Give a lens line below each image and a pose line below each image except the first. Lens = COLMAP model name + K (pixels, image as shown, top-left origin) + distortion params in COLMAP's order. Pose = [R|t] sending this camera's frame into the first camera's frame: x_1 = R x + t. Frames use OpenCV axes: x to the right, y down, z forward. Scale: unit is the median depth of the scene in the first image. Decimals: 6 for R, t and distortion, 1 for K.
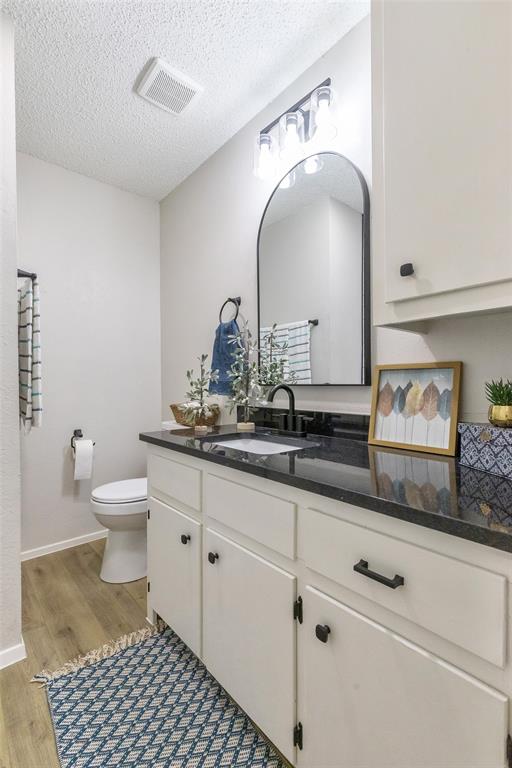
lens RADIAL K [[350.3, 0, 250.2], [0, 350.3, 385.2], [0, 0, 1]] dist [0.005750, 0.000099]
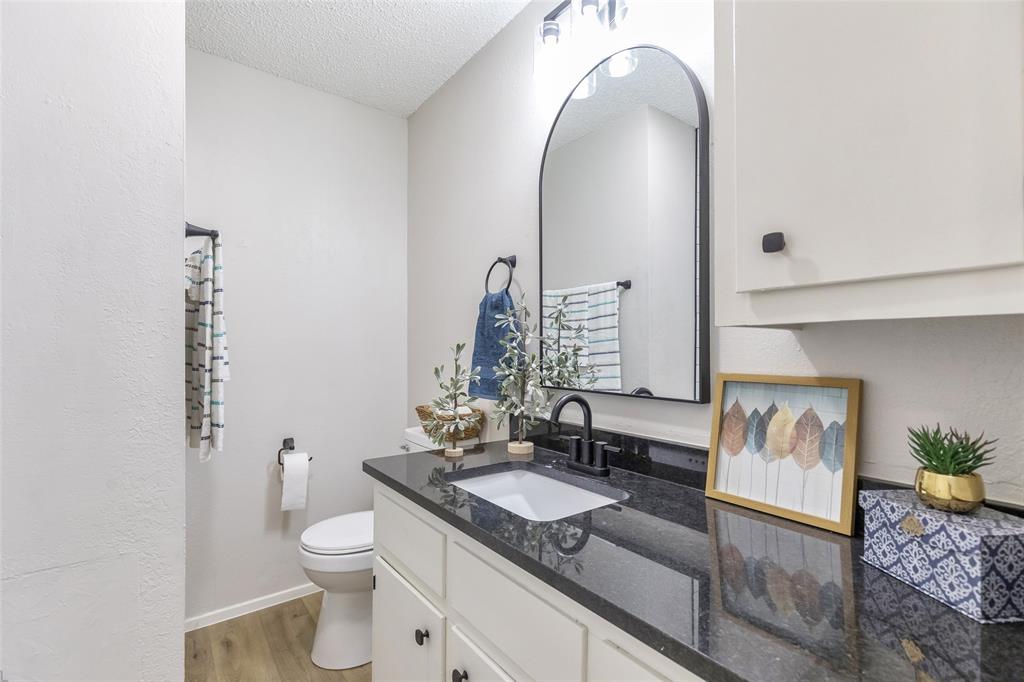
lens RADIAL K [[467.1, 0, 516.7], [0, 467.1, 343.0], [0, 0, 1]] dist [0.005750, 0.000099]
pose [[0.998546, 0.007129, -0.053436, 0.031170], [-0.007828, 0.999886, -0.012890, -0.086260], [0.053338, 0.013290, 0.998488, 0.108600]]
